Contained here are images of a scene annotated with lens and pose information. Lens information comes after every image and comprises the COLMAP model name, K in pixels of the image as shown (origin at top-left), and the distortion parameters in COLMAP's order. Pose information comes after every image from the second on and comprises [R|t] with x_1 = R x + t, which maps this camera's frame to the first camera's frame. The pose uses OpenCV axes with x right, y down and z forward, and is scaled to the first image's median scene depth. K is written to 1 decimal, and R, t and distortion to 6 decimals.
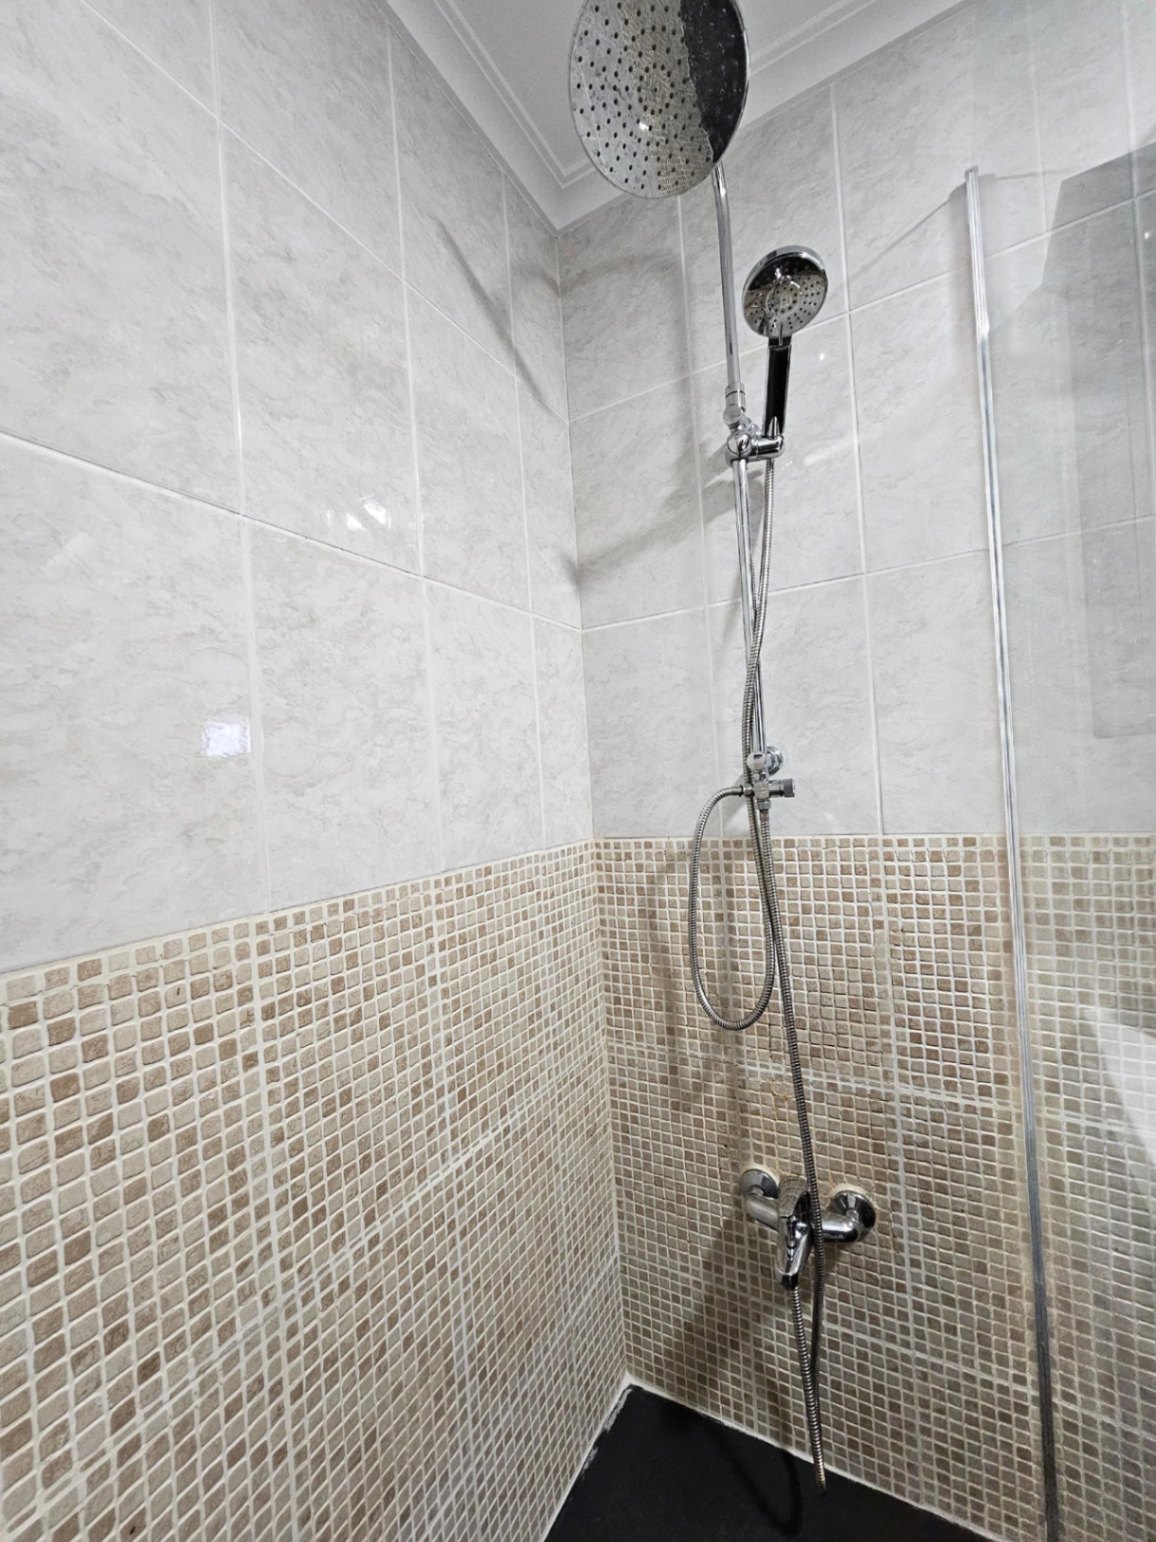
lens RADIAL K [[629.2, 0, 577.6], [0, 629.2, 770.6], [0, 0, 1]] dist [-0.002370, -0.001117]
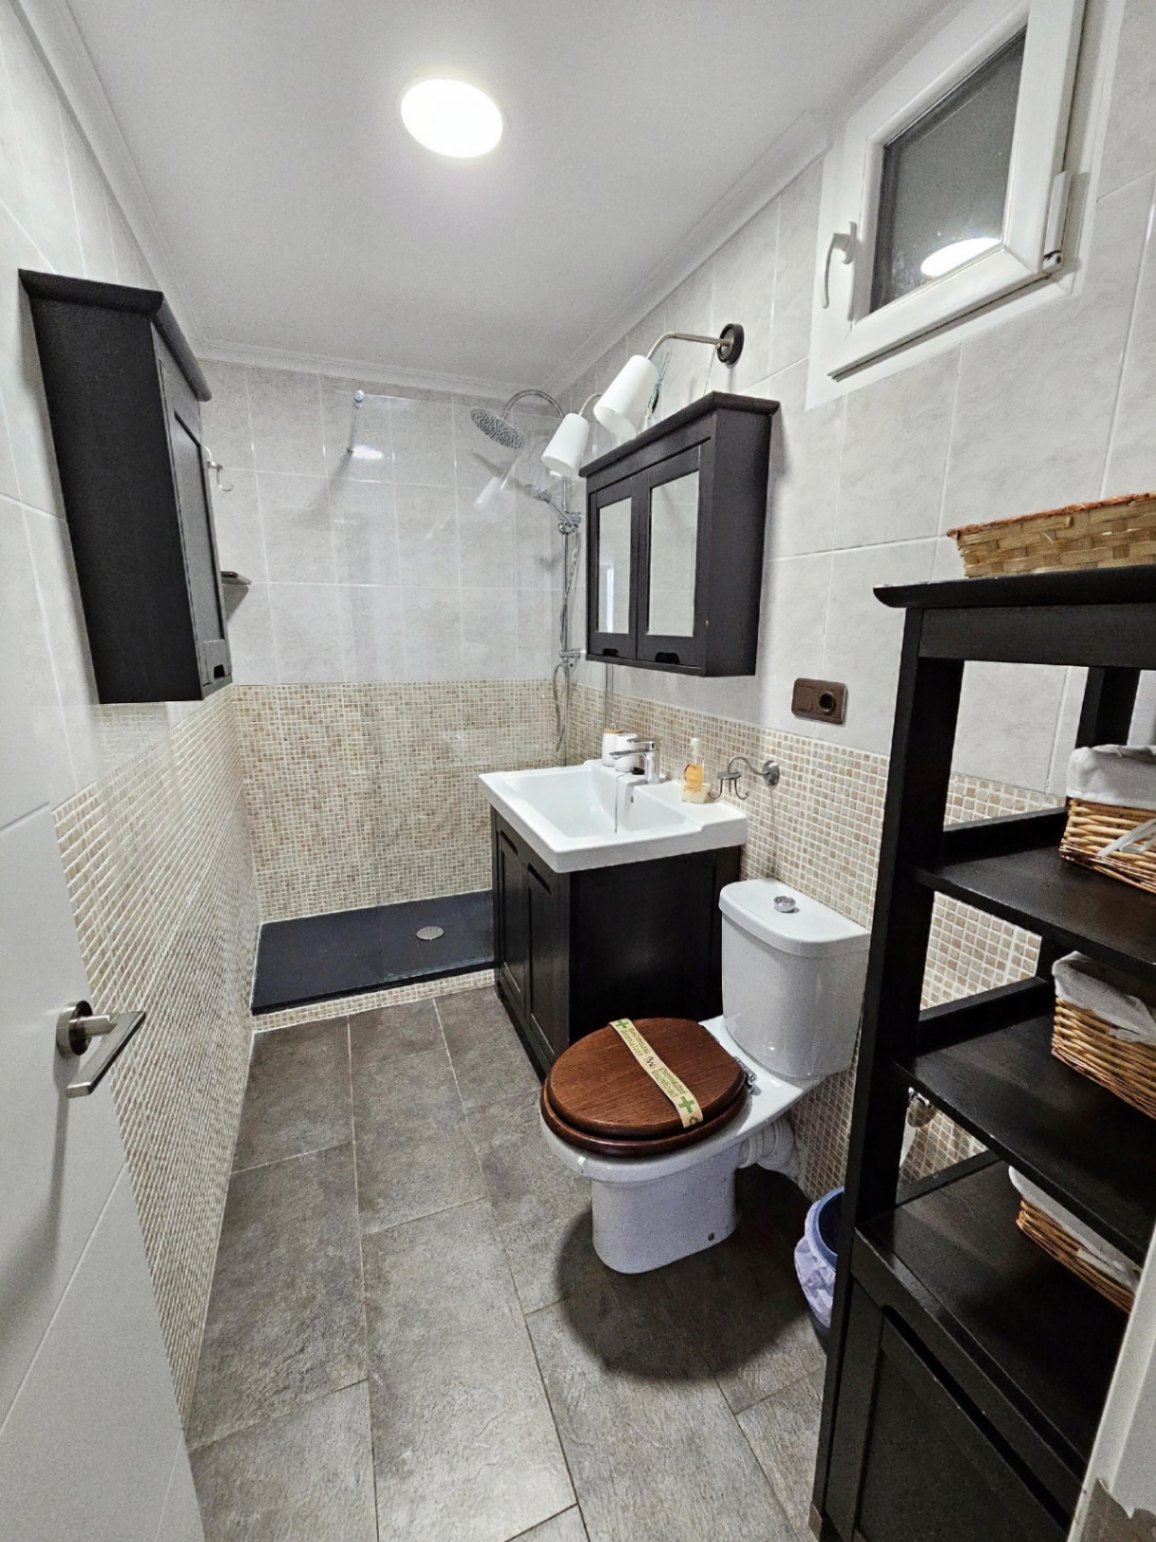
lens RADIAL K [[629.2, 0, 577.6], [0, 629.2, 770.1], [0, 0, 1]] dist [-0.002370, -0.001117]
pose [[-0.608430, 0.182753, -0.772278, 1.324669], [-0.026439, 0.967916, 0.249879, -0.142769], [0.793167, 0.172452, -0.584078, 1.369200]]
